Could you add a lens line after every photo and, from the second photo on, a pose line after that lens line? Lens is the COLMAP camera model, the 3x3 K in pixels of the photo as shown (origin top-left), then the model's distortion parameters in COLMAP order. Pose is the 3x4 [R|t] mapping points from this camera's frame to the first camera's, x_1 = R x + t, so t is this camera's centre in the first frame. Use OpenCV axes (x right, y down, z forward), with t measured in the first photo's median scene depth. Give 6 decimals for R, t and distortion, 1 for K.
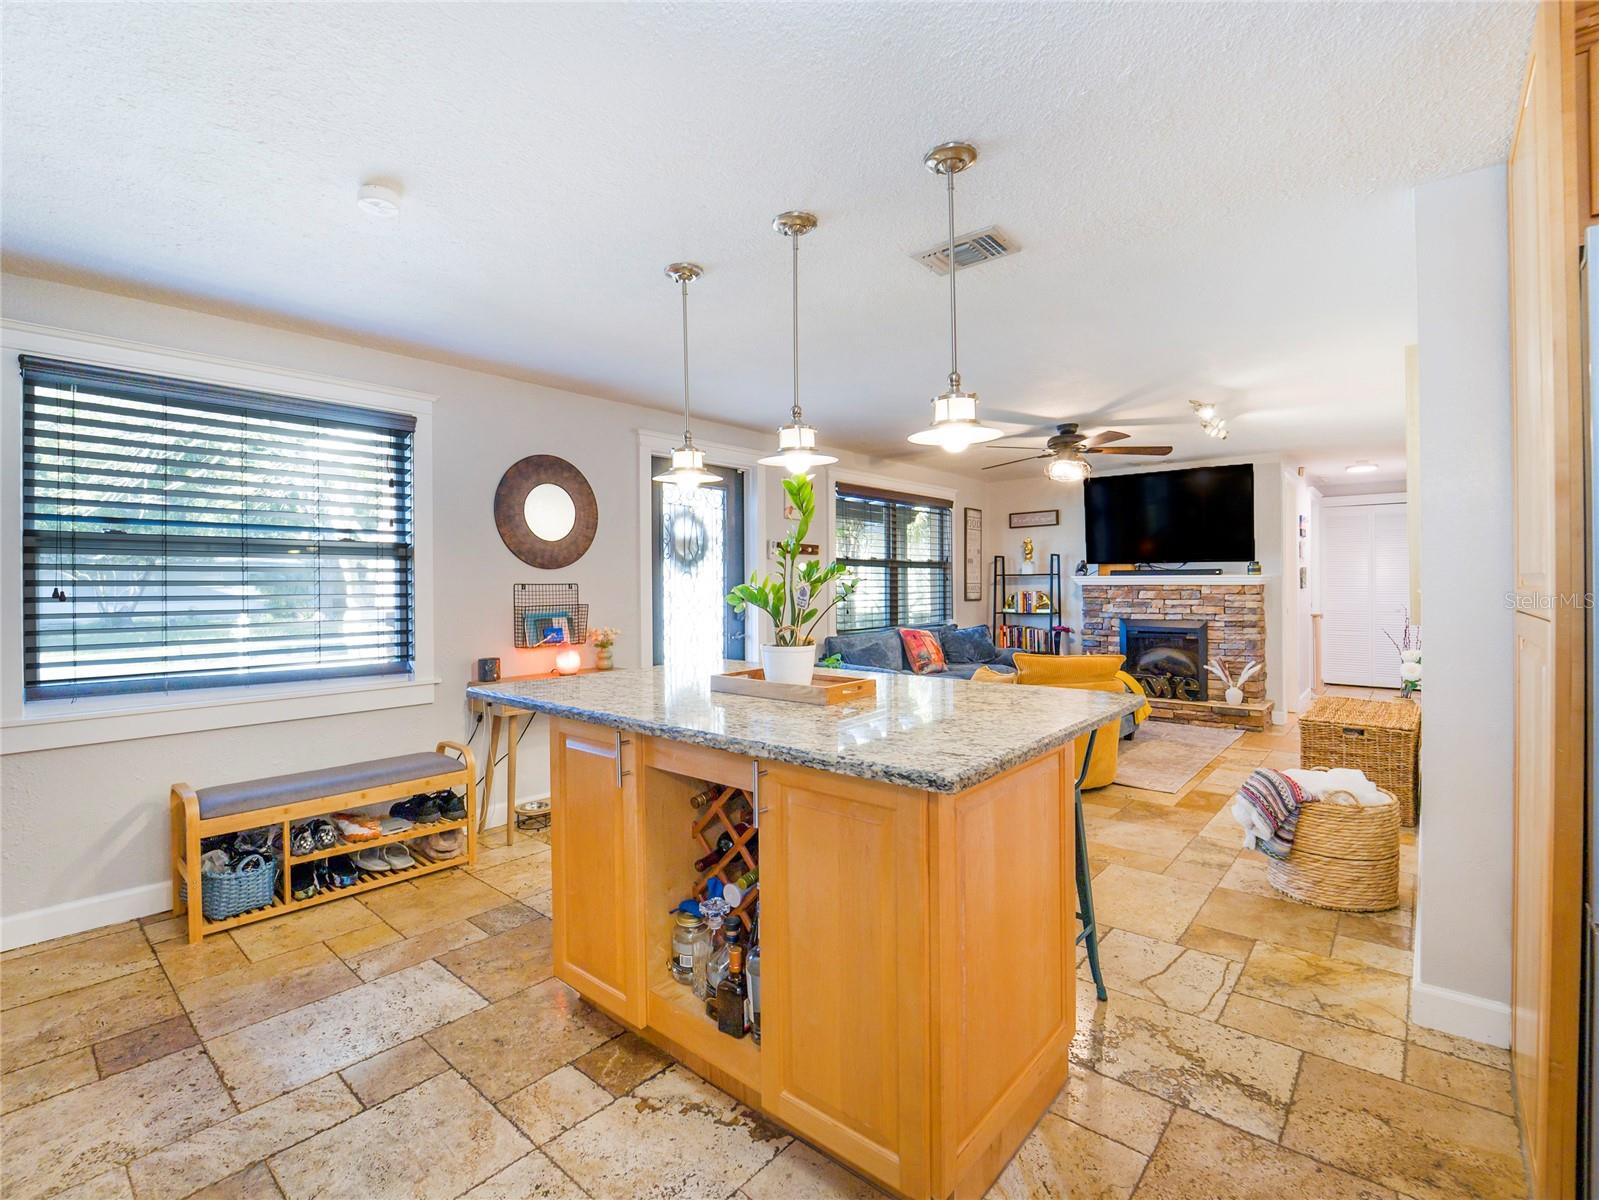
lens RADIAL K [[736.5, 0, 788.2], [0, 736.5, 584.3], [0, 0, 1]] dist [-0.017057, -0.001426]
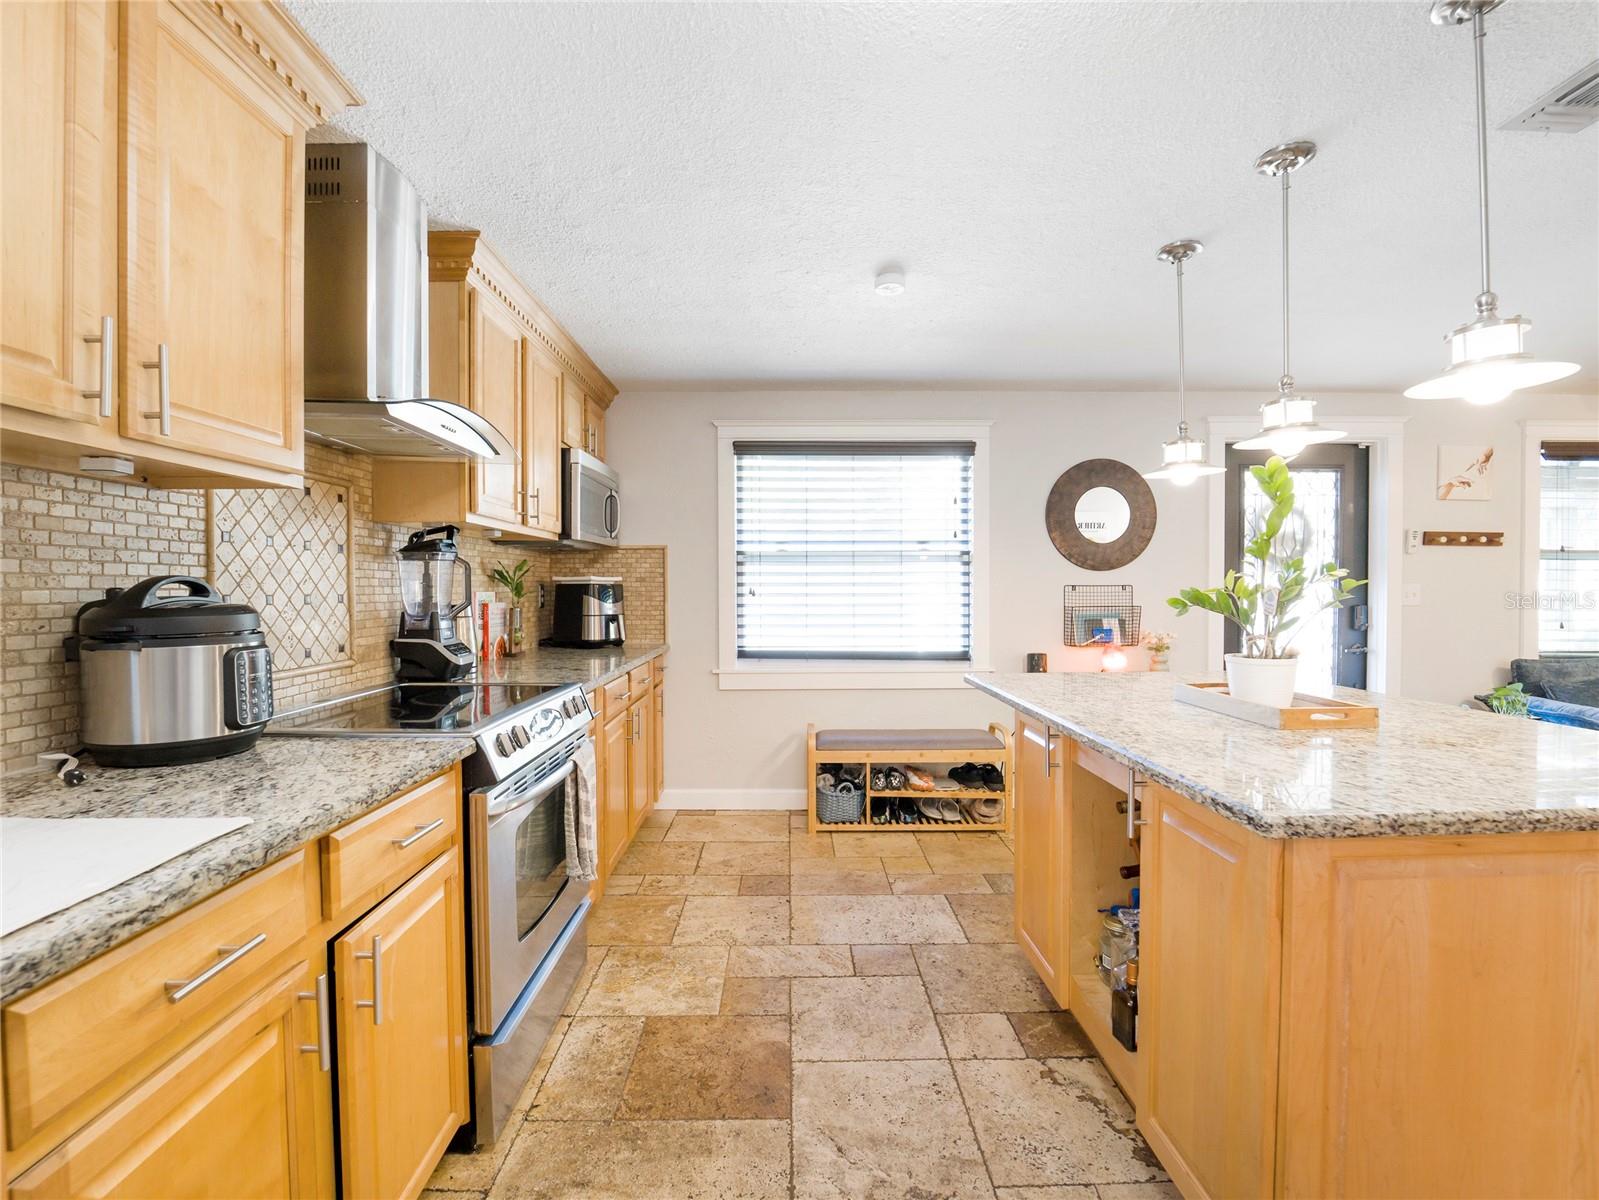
lens RADIAL K [[721.2, 0, 794.6], [0, 721.2, 602.7], [0, 0, 1]] dist [-0.018890, -0.001072]
pose [[0.667801, 0.019834, -0.744075, 0.150622], [-0.001312, 0.999675, 0.025470, -0.001293], [0.744339, -0.016032, 0.667610, 0.017530]]
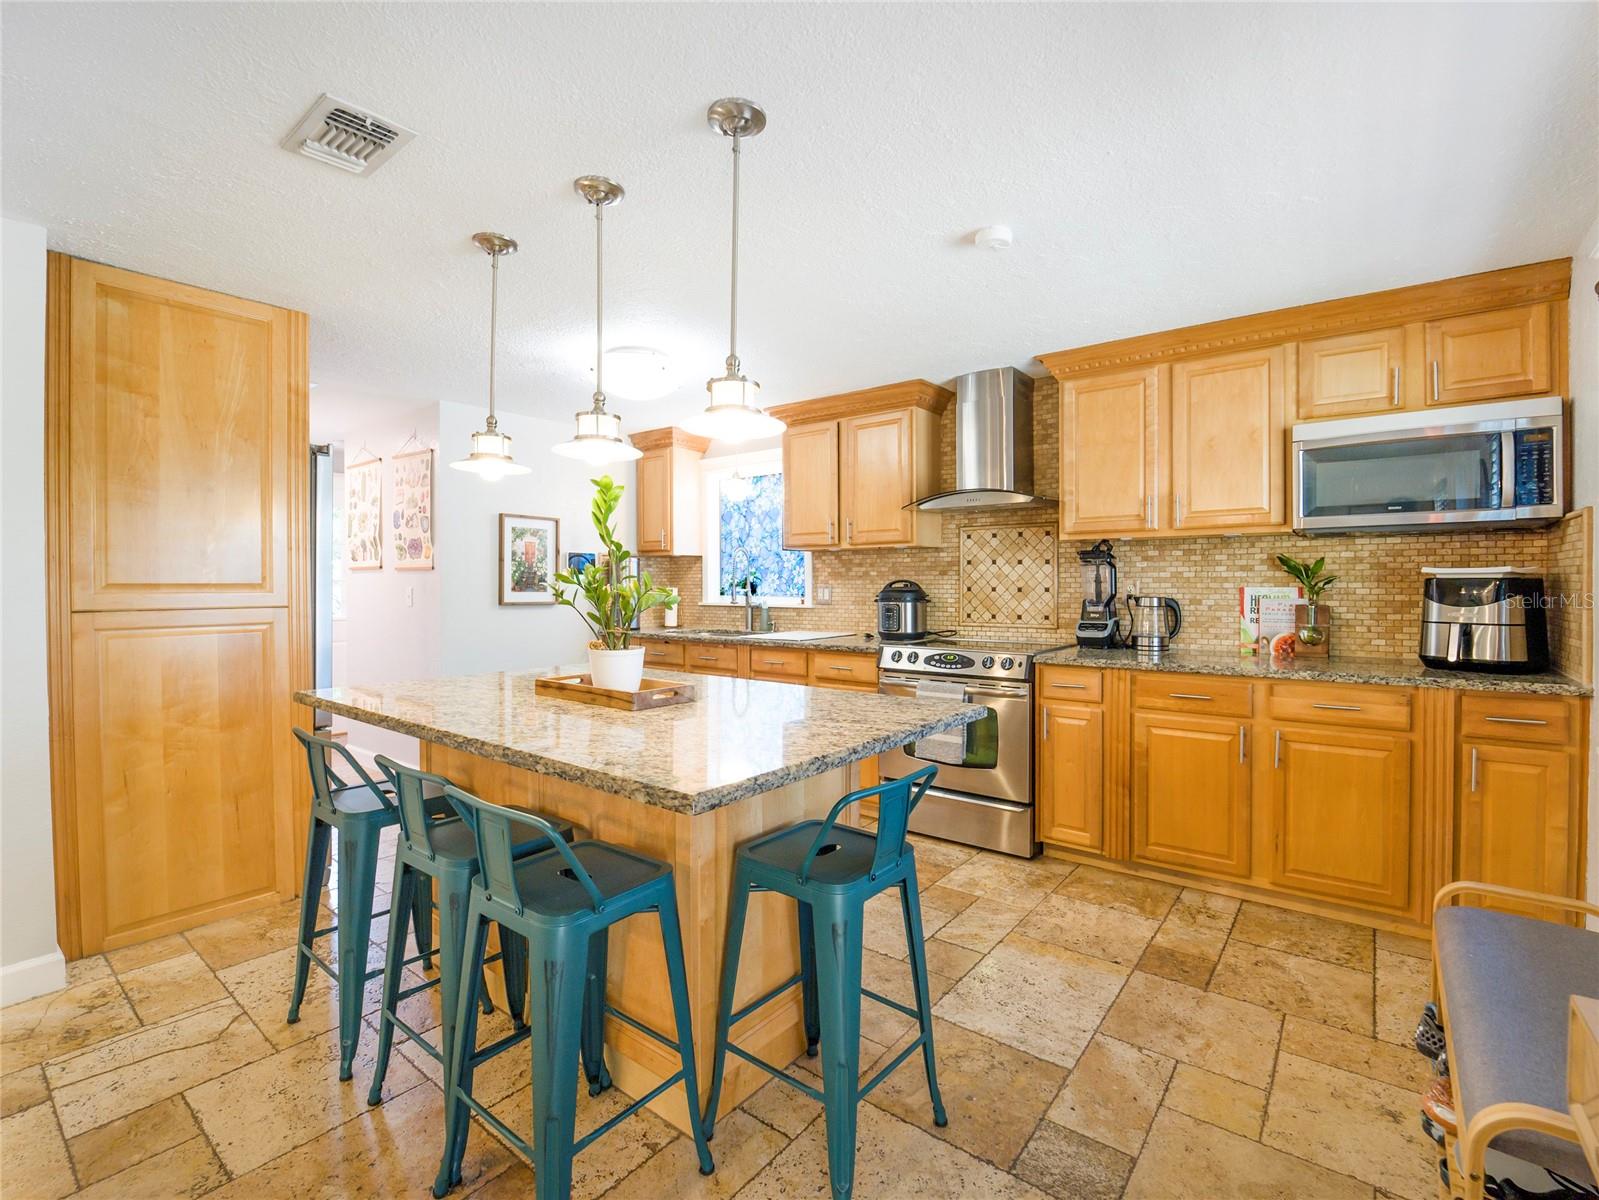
lens RADIAL K [[729.7, 0, 793.1], [0, 729.7, 601.3], [0, 0, 1]] dist [-0.017380, -0.003345]
pose [[-0.998679, 0.009741, -0.050460, -0.108463], [0.008605, 0.999706, 0.022672, 0.000252], [0.050666, 0.022208, -0.998469, 1.163367]]
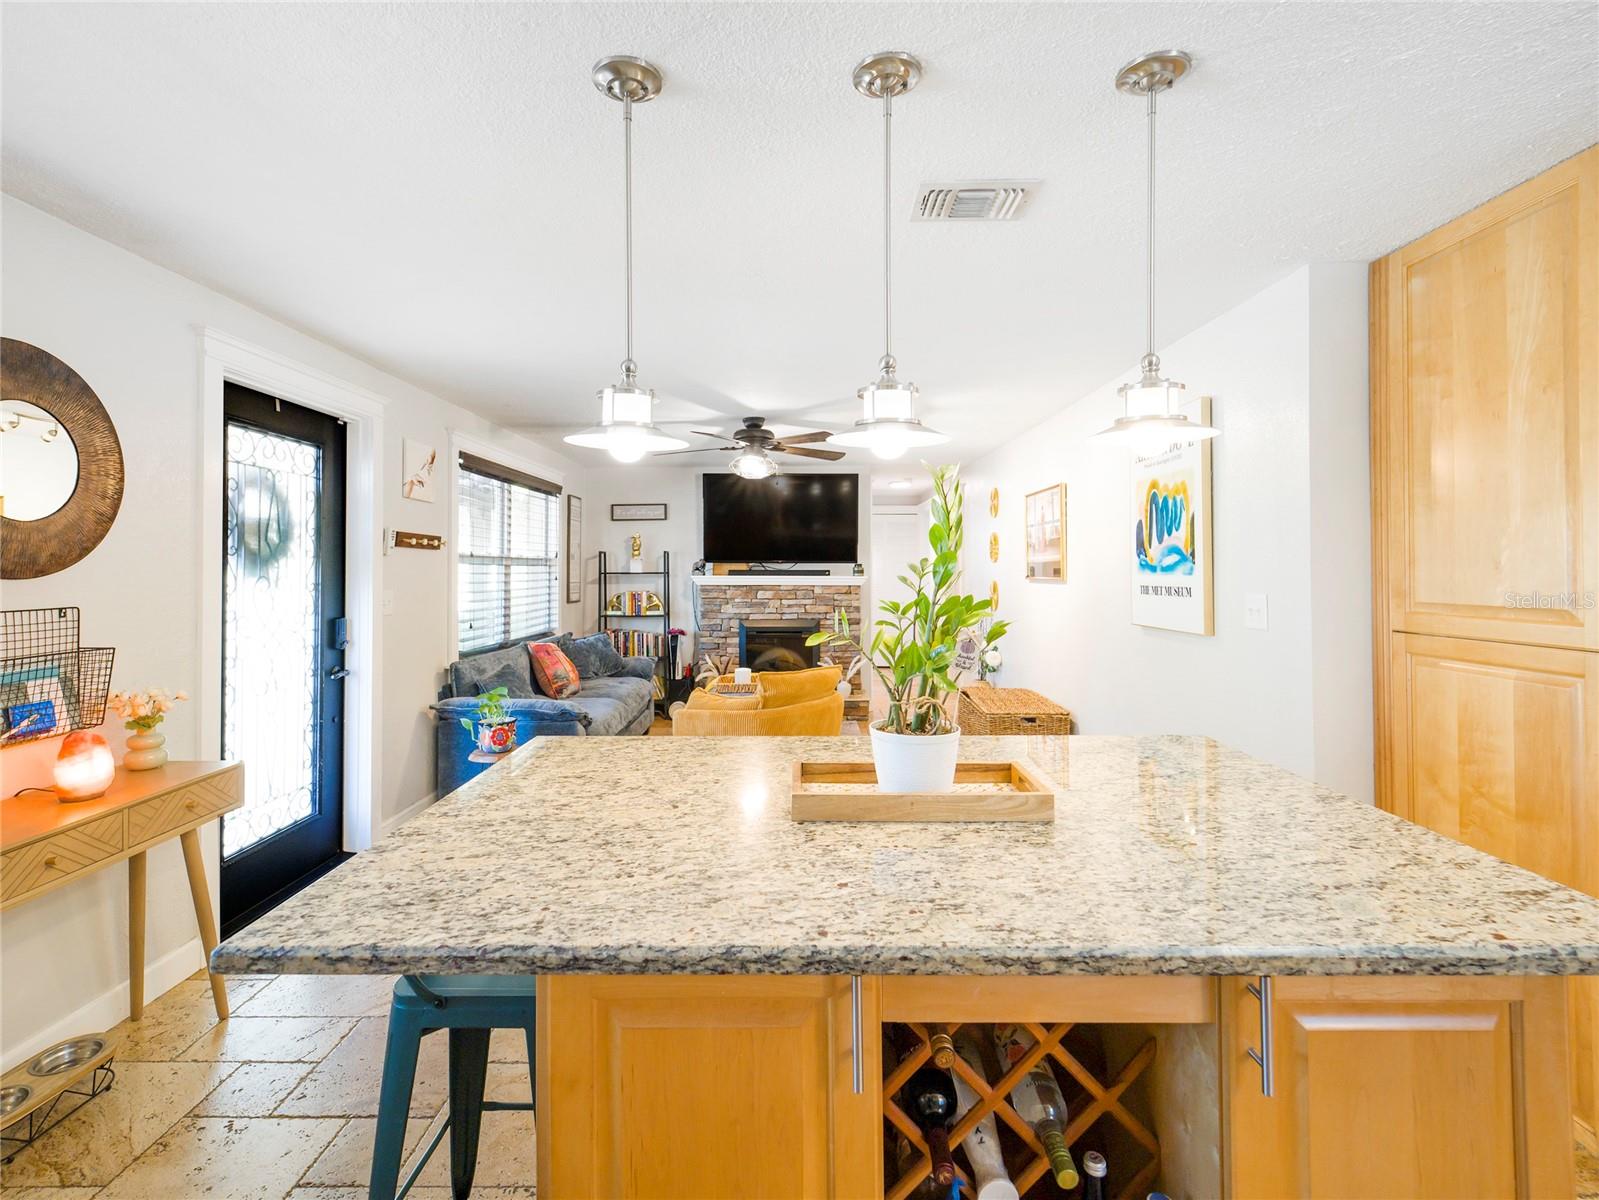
lens RADIAL K [[763.0, 0, 789.4], [0, 763.0, 552.3], [0, 0, 1]] dist [0.002334, 0.000090]
pose [[0.759057, 0.018965, 0.650748, -0.298755], [-0.002136, 0.999643, -0.026641, -0.029064], [-0.651021, 0.018832, 0.758826, 0.330154]]
